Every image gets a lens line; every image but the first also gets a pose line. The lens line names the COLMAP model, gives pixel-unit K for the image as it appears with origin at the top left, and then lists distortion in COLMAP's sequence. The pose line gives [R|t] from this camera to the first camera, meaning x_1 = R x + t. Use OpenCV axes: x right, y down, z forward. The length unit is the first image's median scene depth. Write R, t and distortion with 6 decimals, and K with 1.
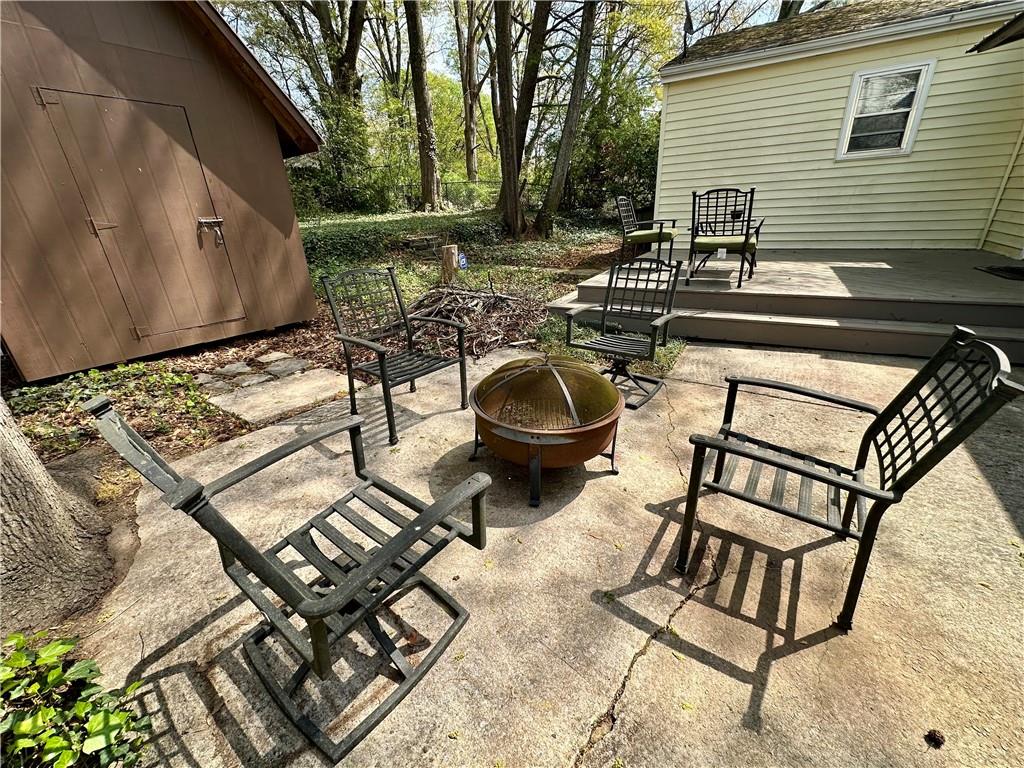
lens RADIAL K [[409.2, 0, 512.0], [0, 409.2, 384.0], [0, 0, 1]] dist [0.001587, 0.000109]
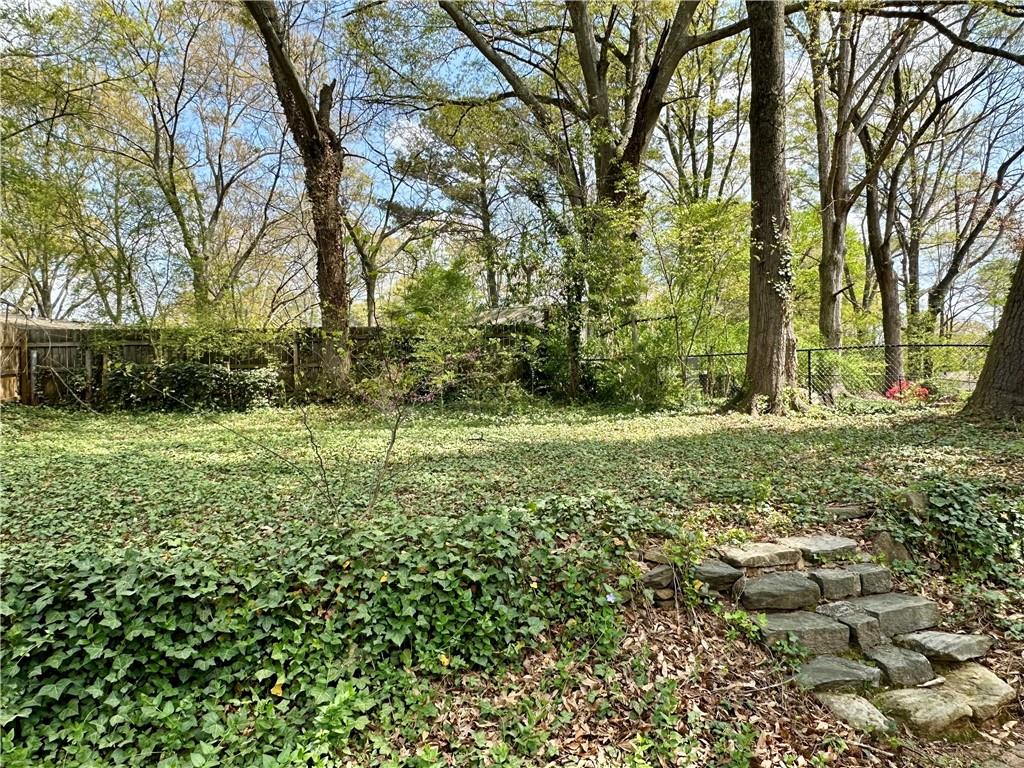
lens RADIAL K [[662.3, 0, 512.0], [0, 662.3, 384.0], [0, 0, 1]] dist [0.000475, -0.000490]
pose [[0.881131, 0.018849, -0.472497, -0.111093], [-0.206577, 0.914160, -0.348765, -0.169437], [0.425364, 0.404914, 0.809388, 0.356865]]
